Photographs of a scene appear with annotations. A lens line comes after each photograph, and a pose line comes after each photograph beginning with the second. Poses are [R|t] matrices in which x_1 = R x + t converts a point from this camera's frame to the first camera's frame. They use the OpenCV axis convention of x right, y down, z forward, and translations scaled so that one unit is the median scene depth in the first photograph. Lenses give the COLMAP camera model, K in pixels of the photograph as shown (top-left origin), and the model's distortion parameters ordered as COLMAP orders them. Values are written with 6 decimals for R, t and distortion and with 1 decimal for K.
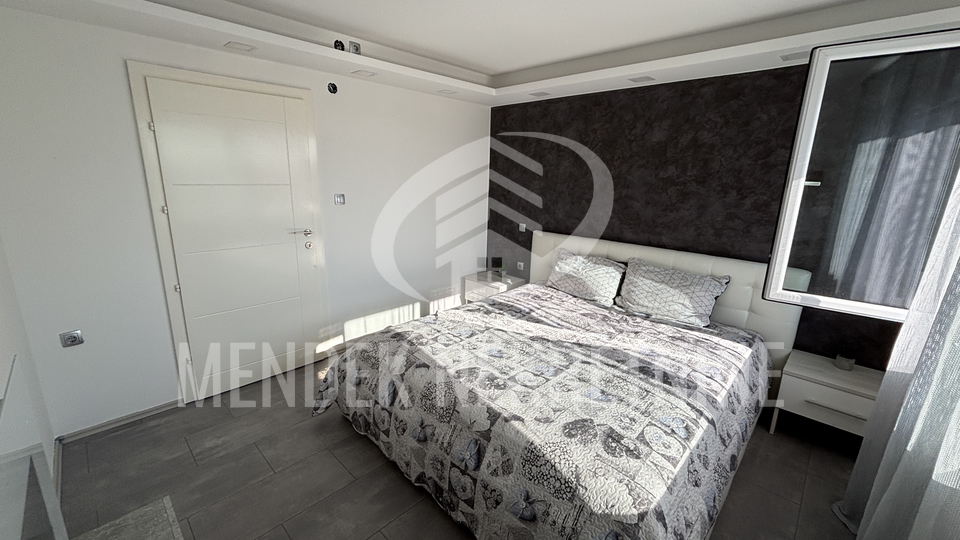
lens RADIAL K [[389.8, 0, 478.7], [0, 389.8, 271.2], [0, 0, 1]] dist [-0.000567, 0.001205]
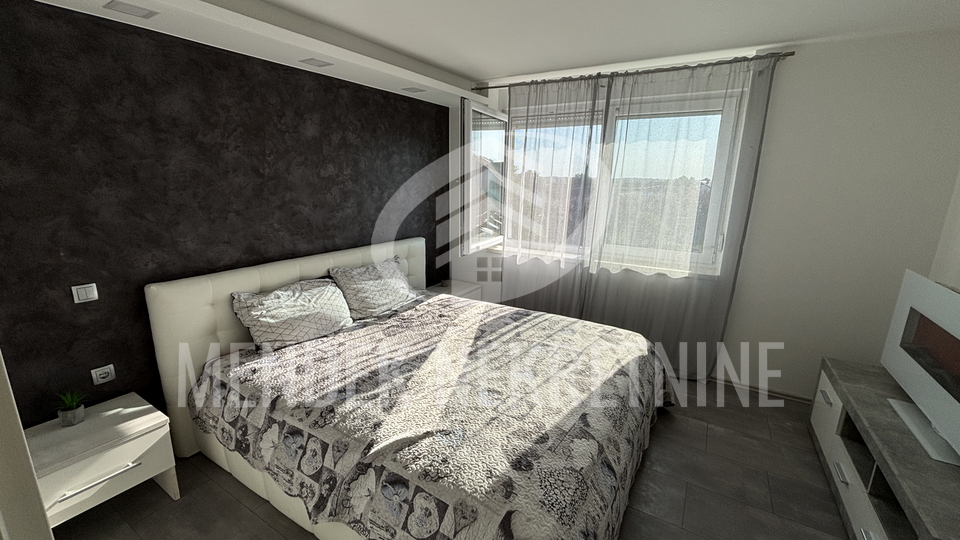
lens RADIAL K [[389.8, 0, 477.9], [0, 389.8, 267.2], [0, 0, 1]] dist [-0.000567, 0.001205]
pose [[-0.219432, -0.248027, 0.943574, -0.565447], [0.219042, 0.929931, 0.295380, -0.247842], [-0.950721, 0.271498, -0.149728, 0.899869]]
